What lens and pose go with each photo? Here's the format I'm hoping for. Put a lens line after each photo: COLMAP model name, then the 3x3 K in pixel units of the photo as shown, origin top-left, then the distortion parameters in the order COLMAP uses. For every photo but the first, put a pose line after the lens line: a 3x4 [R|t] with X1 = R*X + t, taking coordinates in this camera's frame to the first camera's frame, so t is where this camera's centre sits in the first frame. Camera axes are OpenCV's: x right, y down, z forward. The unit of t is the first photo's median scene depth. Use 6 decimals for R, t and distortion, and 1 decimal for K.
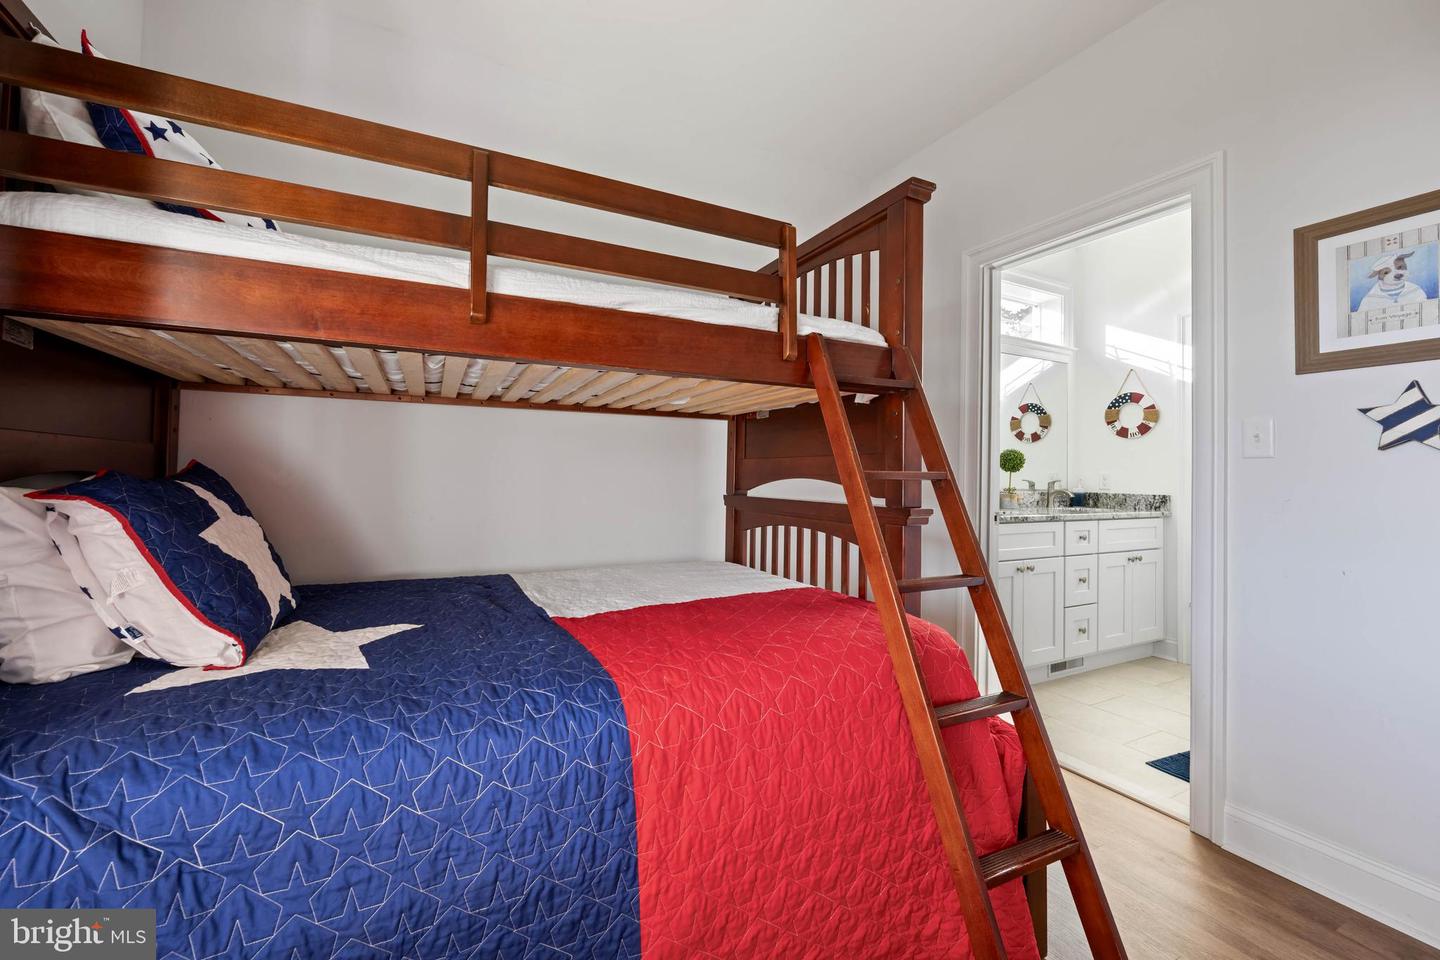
lens RADIAL K [[558.1, 0, 716.3], [0, 558.1, 473.2], [0, 0, 1]] dist [0.001731, -0.000003]
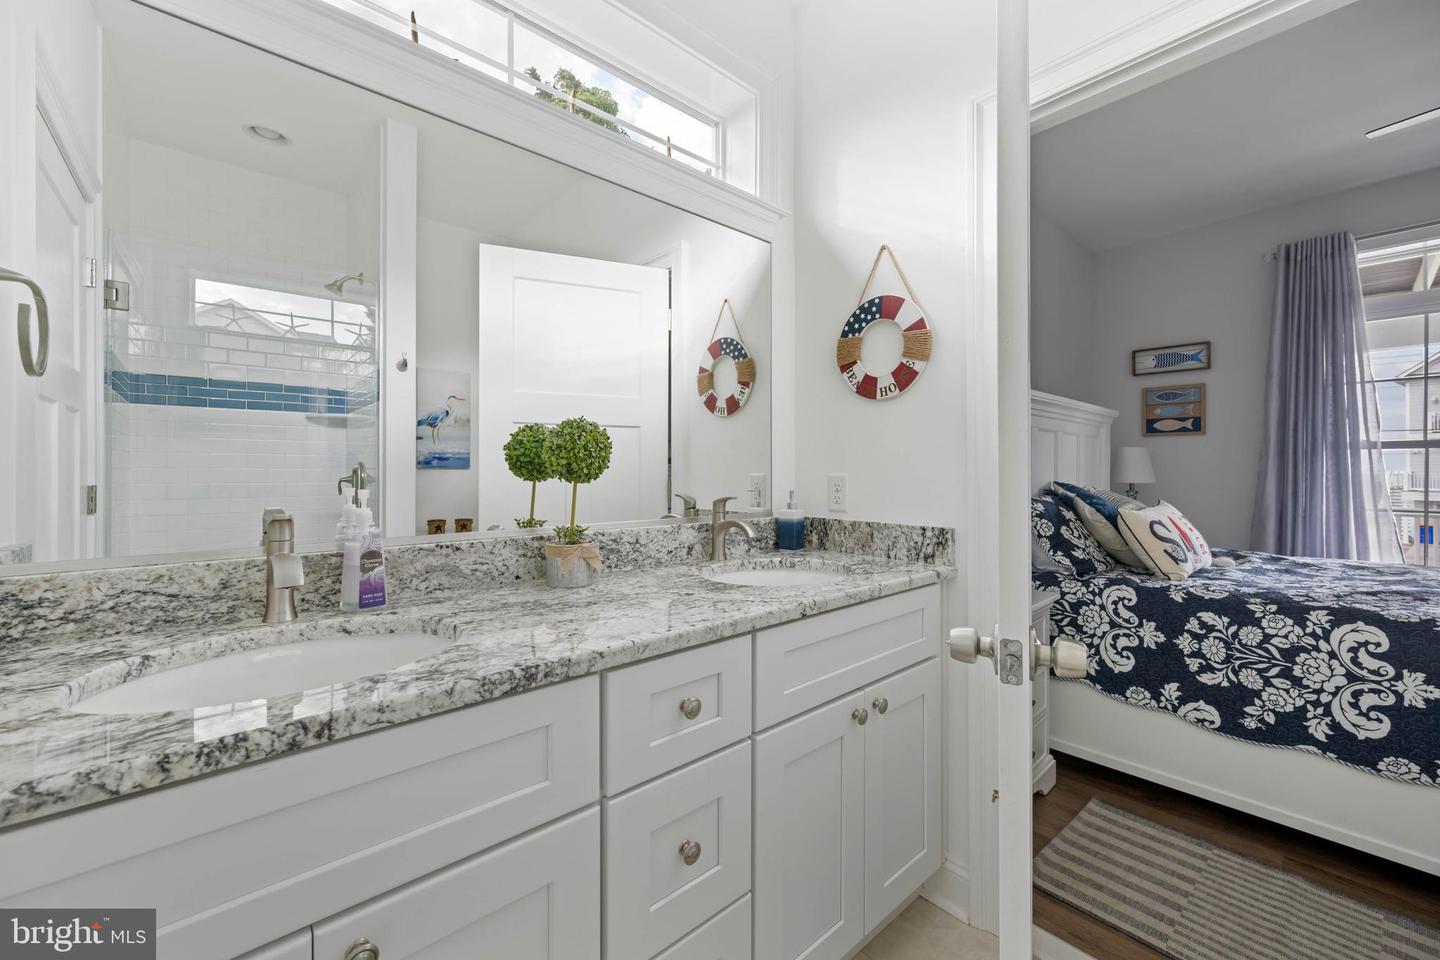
lens RADIAL K [[558.1, 0, 721.5], [0, 558.1, 478.6], [0, 0, 1]] dist [0.001731, -0.000003]
pose [[0.971328, -0.010583, 0.237507, 0.500175], [0.008308, 0.999910, 0.010578, -0.004639], [-0.237598, -0.008302, 0.971328, 0.582612]]
